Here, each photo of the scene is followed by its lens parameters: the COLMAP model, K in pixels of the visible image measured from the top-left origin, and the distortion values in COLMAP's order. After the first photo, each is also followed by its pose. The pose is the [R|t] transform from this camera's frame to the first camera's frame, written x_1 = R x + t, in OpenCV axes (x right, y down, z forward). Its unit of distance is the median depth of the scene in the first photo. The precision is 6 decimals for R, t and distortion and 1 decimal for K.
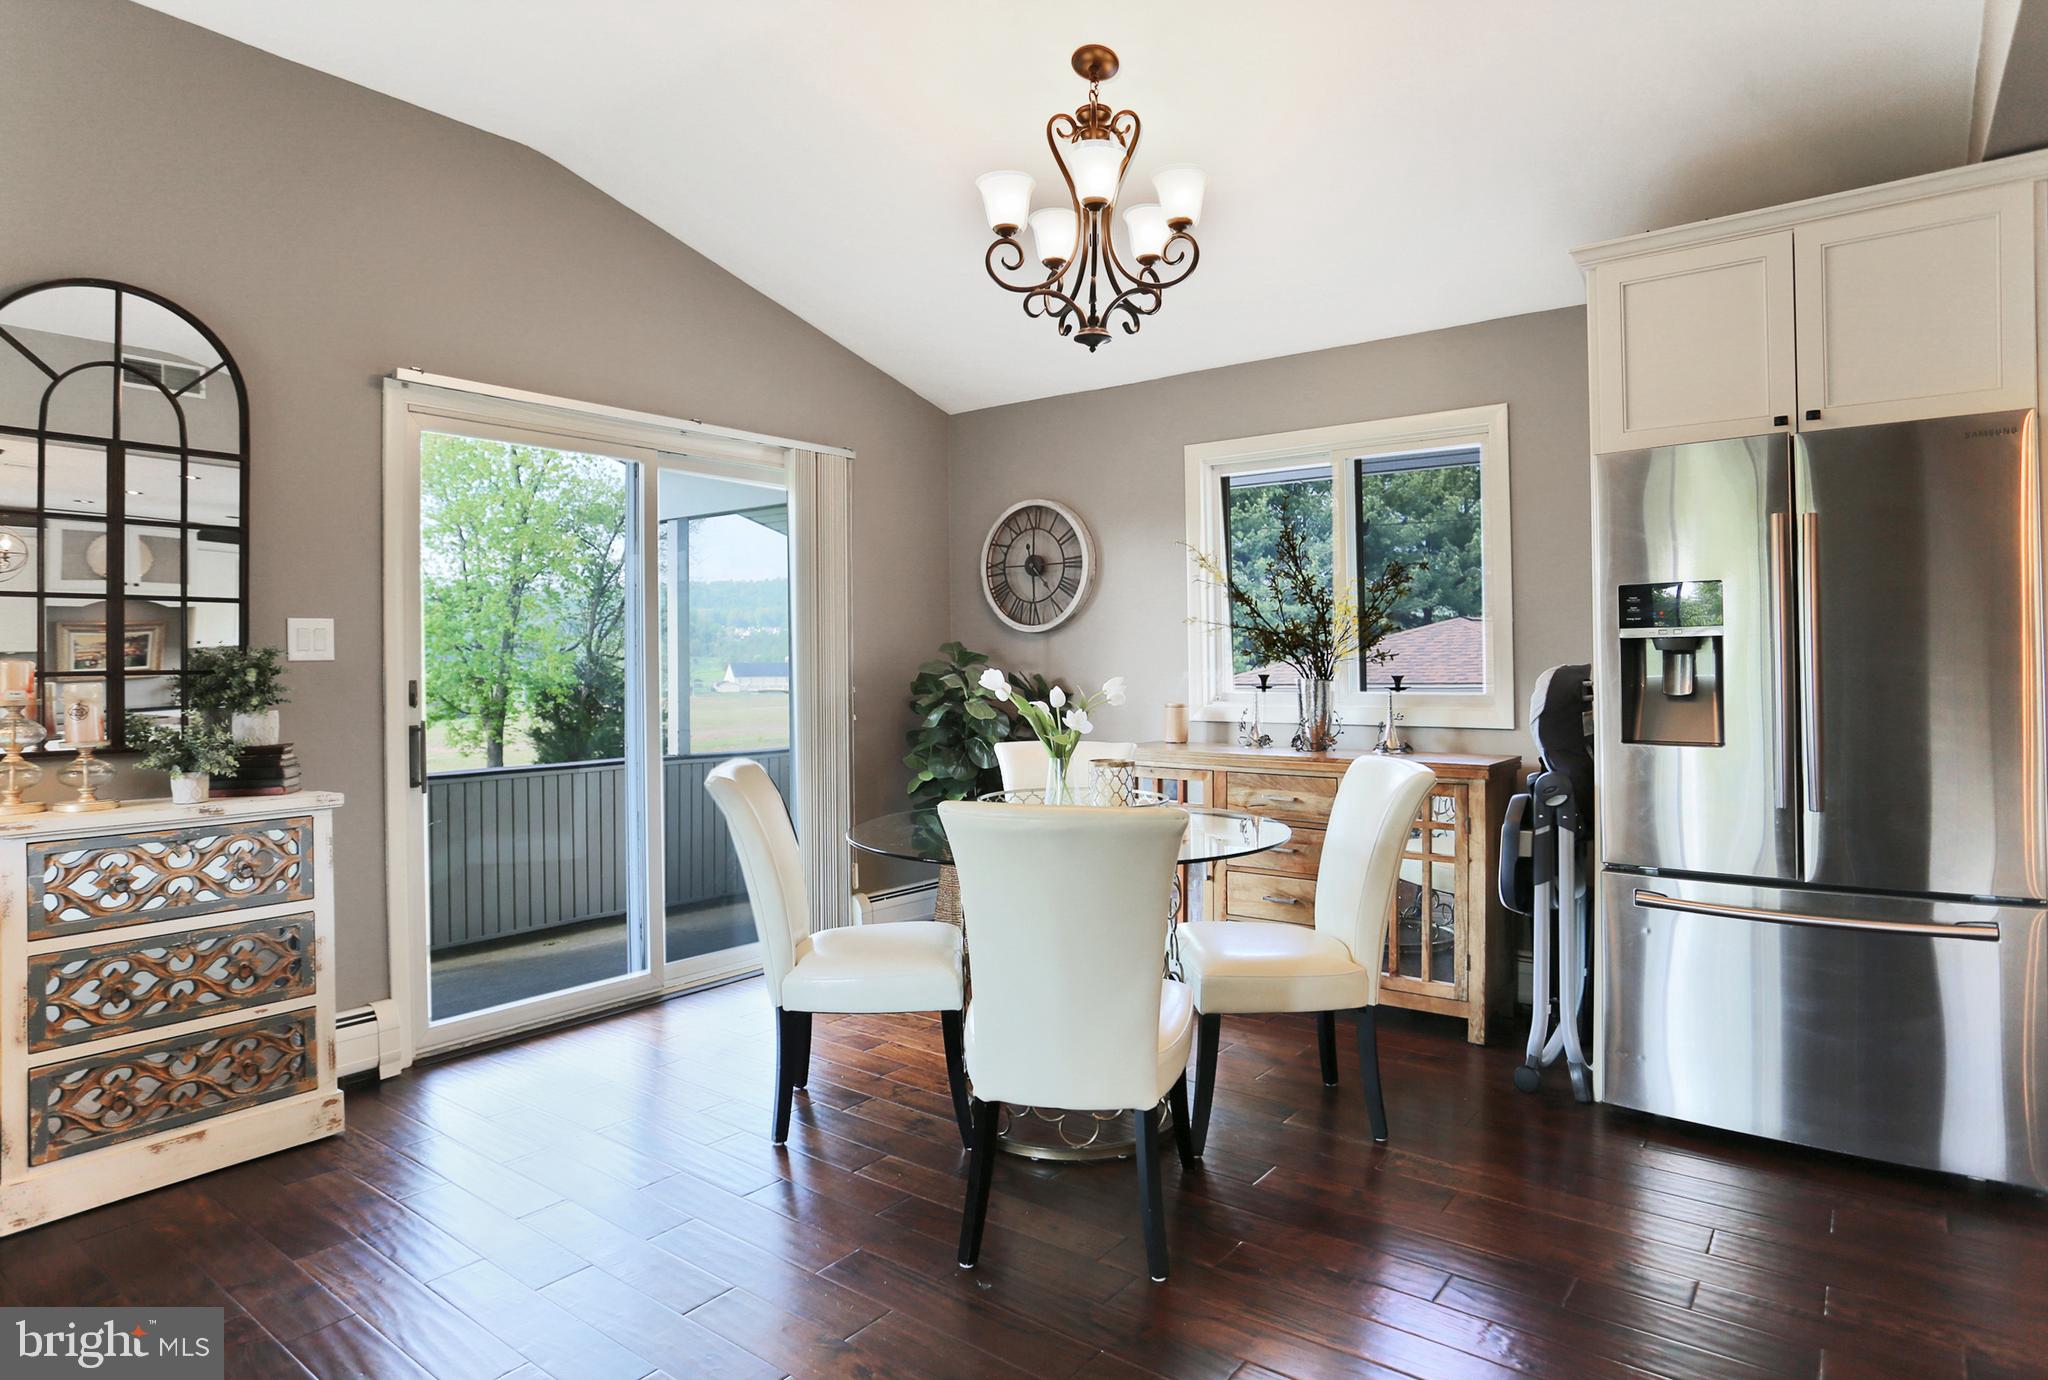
lens RADIAL K [[1140.0, 0, 1013.4], [0, 1140.0, 659.1], [0, 0, 1]] dist [-0.088045, 0.054915]
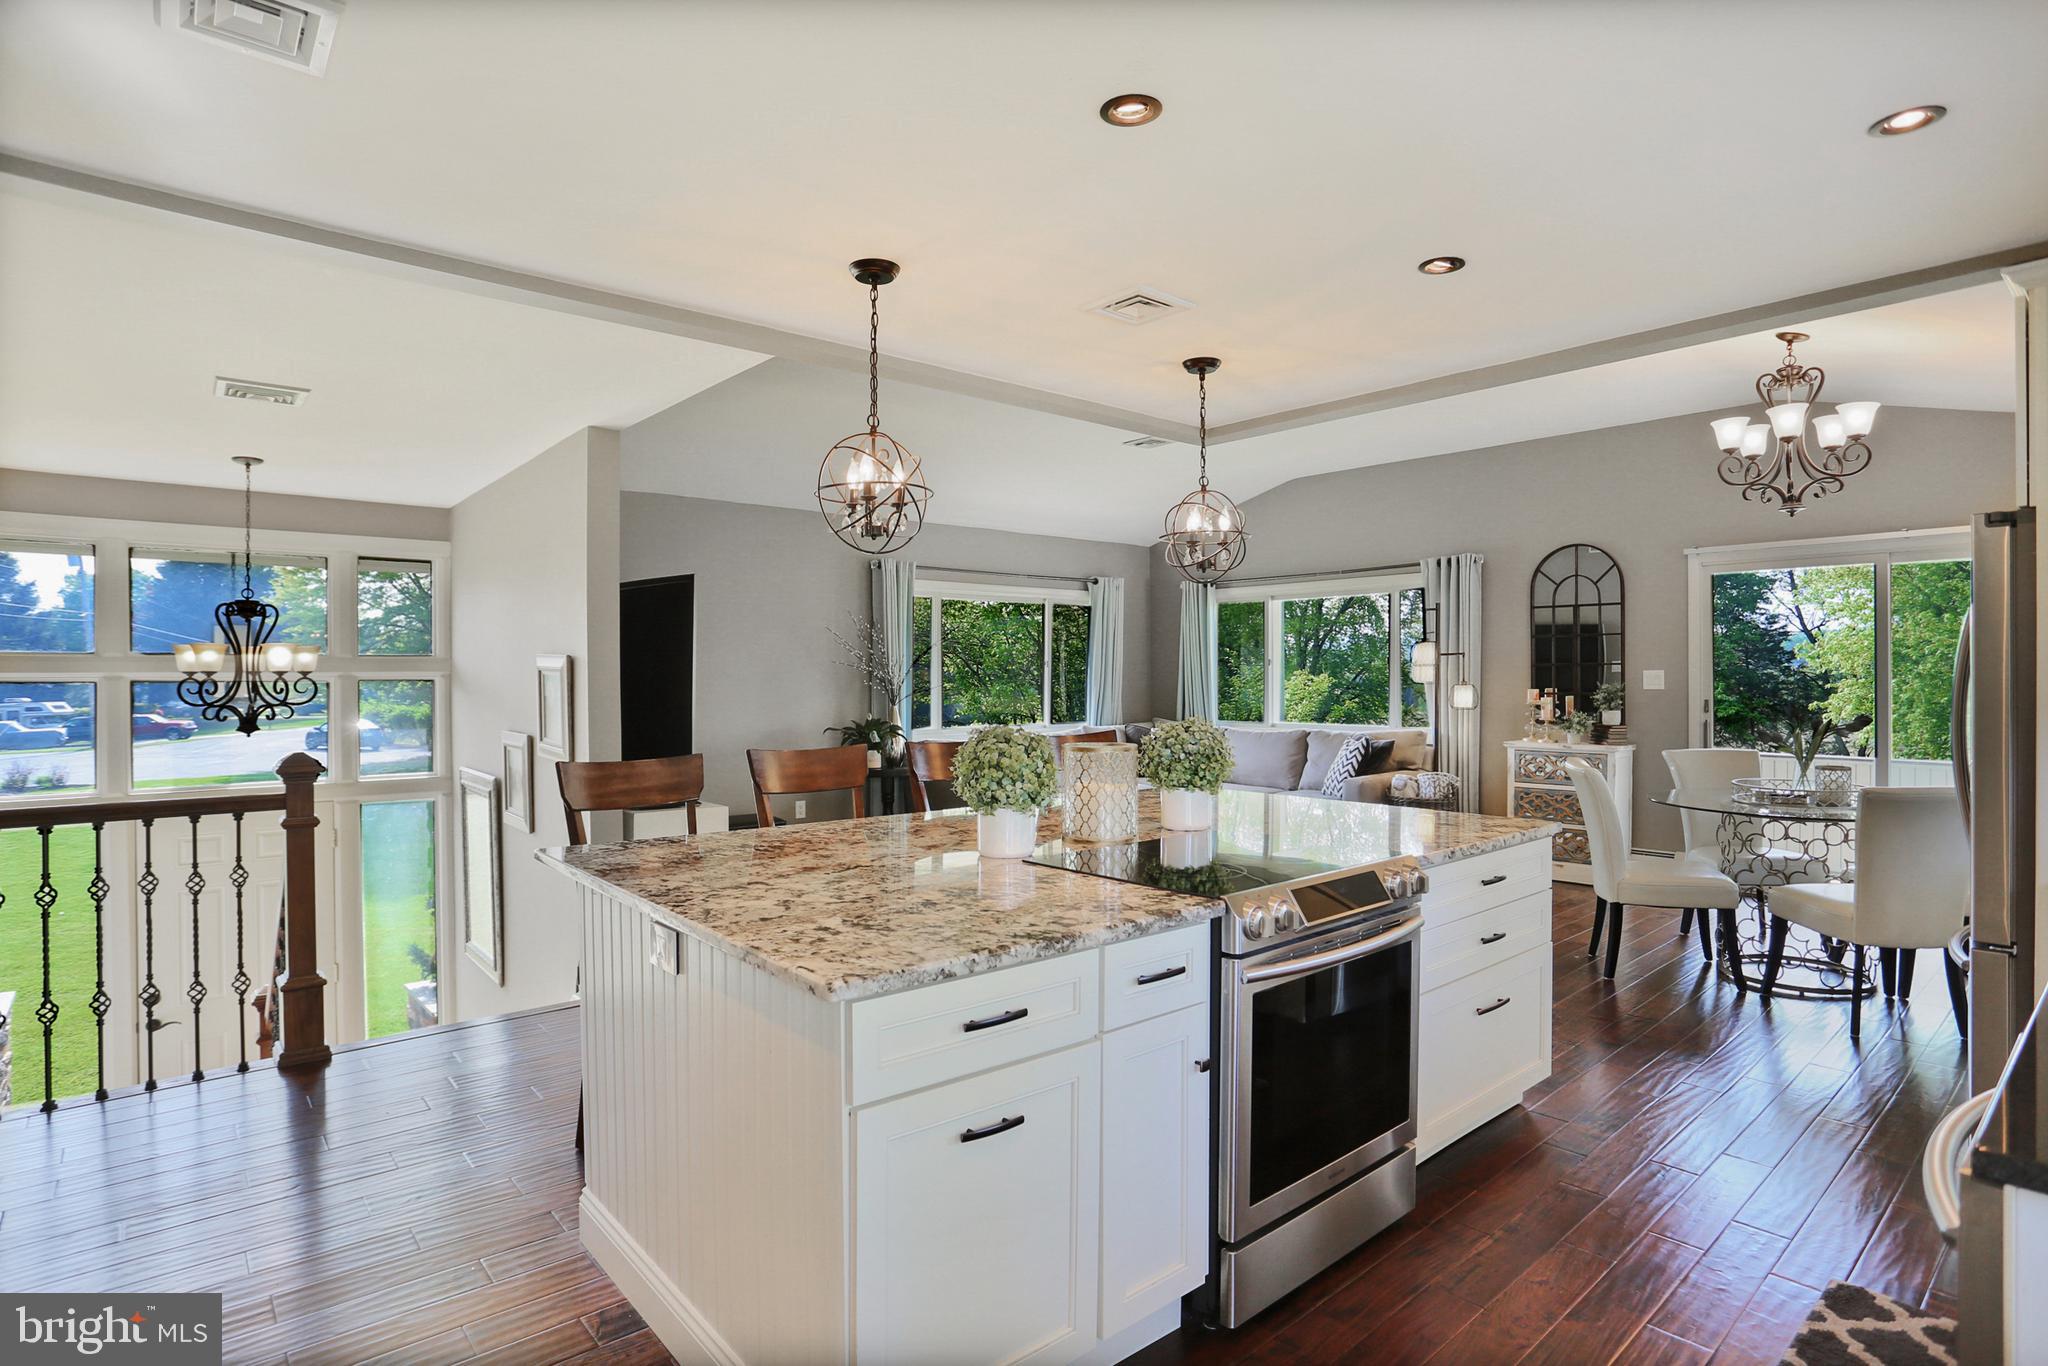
lens RADIAL K [[1063.6, 0, 1035.6], [0, 1063.6, 680.2], [0, 0, 1]] dist [-0.063460, 0.044312]
pose [[-0.169076, 0.013239, -0.985514, 1.769489], [0.009090, 0.999888, 0.011873, -0.057393], [0.985561, -0.006951, -0.169178, 0.148433]]
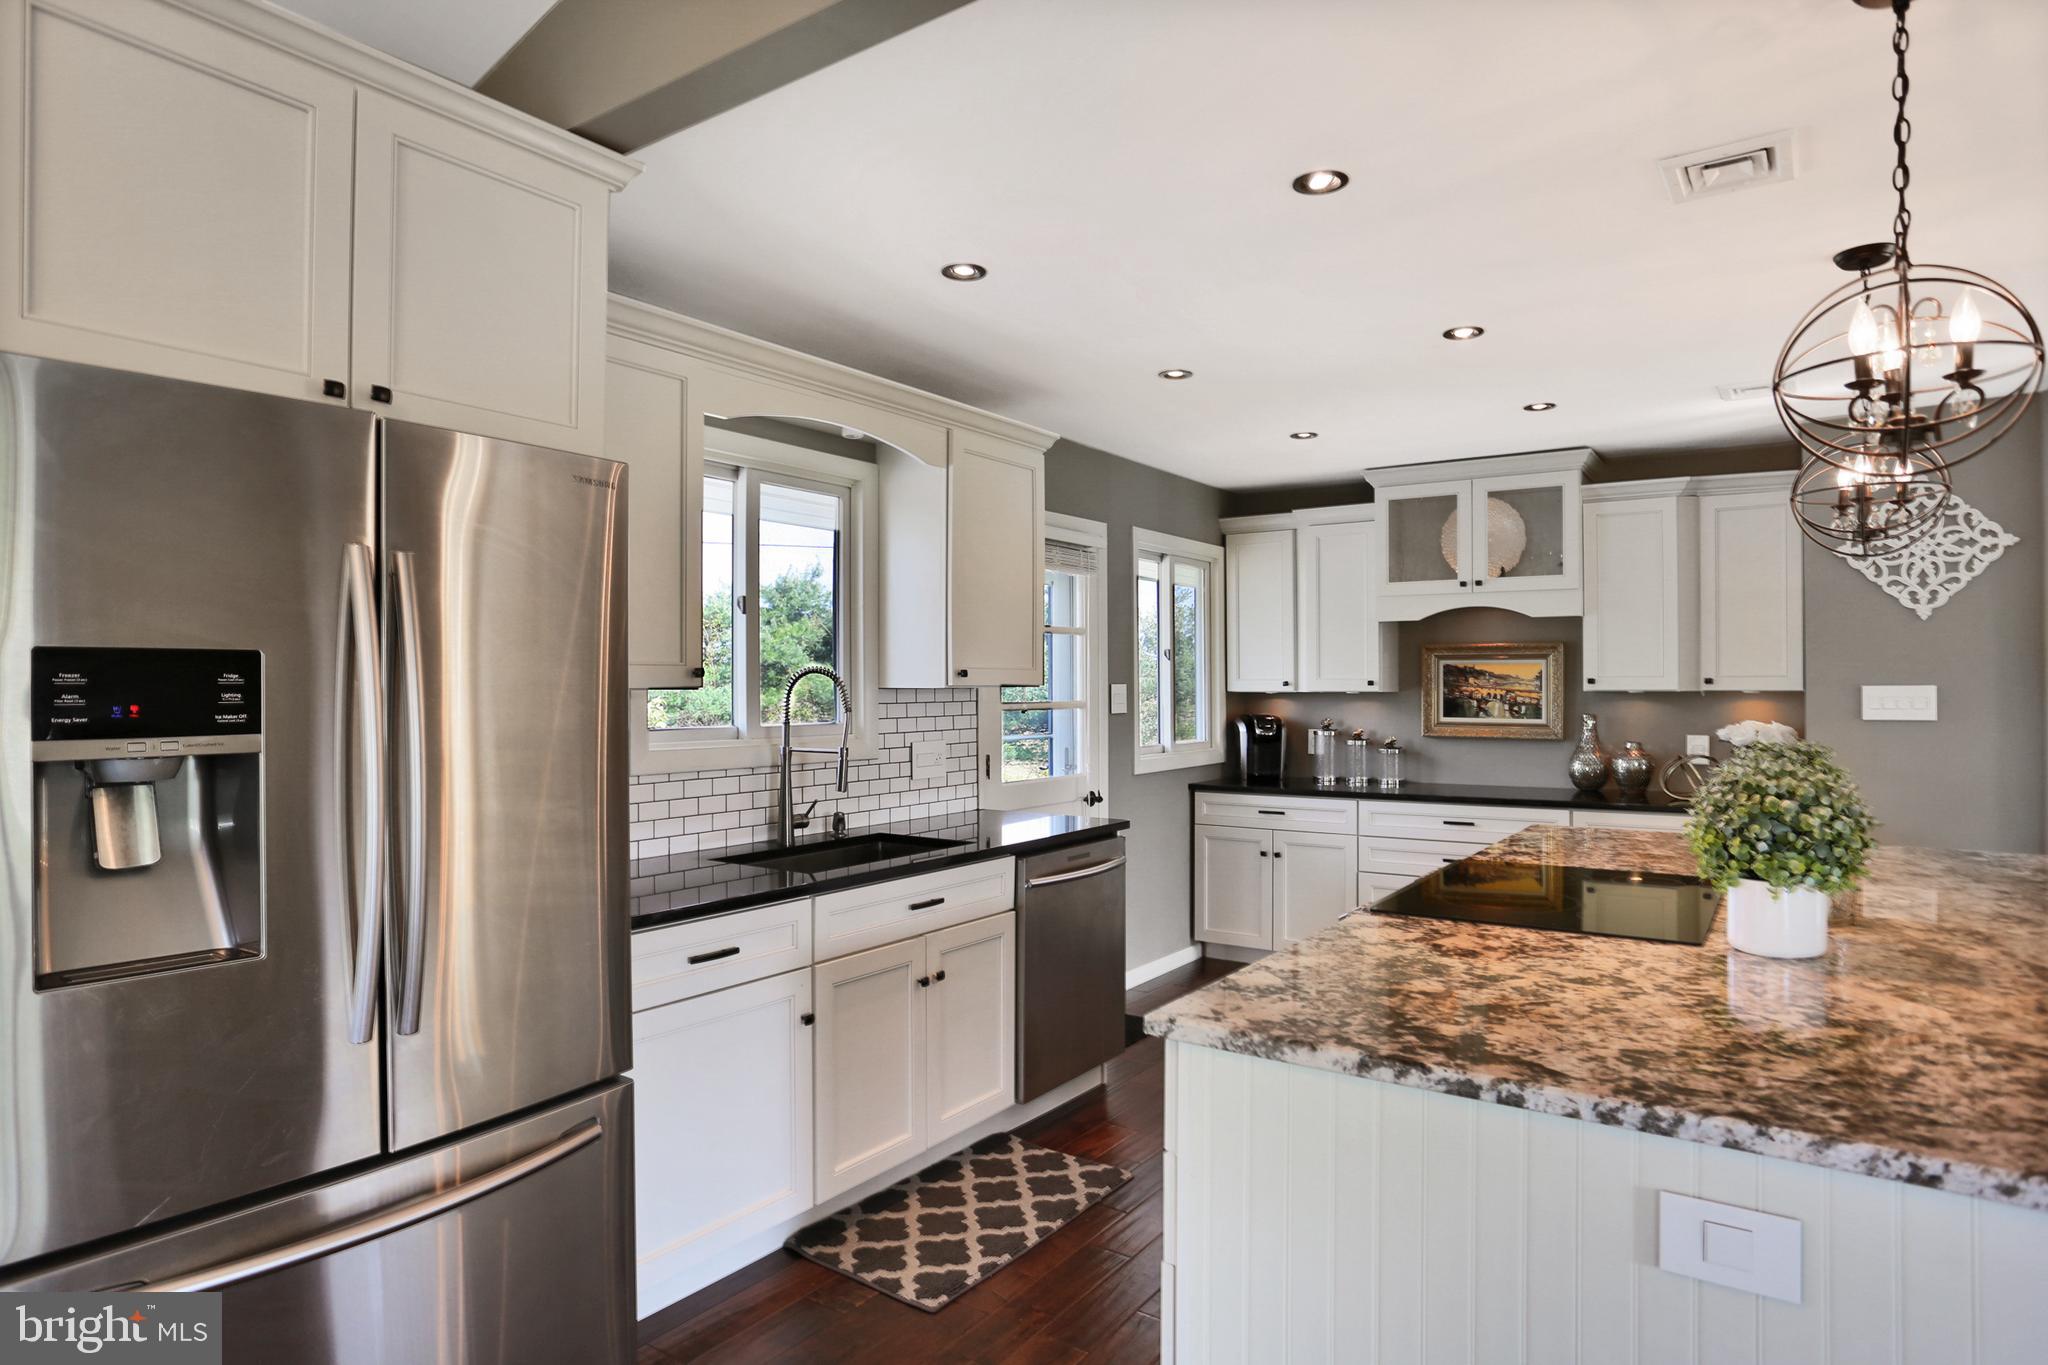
lens RADIAL K [[1153.5, 0, 1036.1], [0, 1153.5, 675.1], [0, 0, 1]] dist [-0.069905, 0.043496]
pose [[-0.053816, 0.021207, 0.998326, 0.062282], [-0.001828, 0.999771, -0.021337, -0.044465], [-0.998549, -0.002973, -0.053765, 0.602368]]
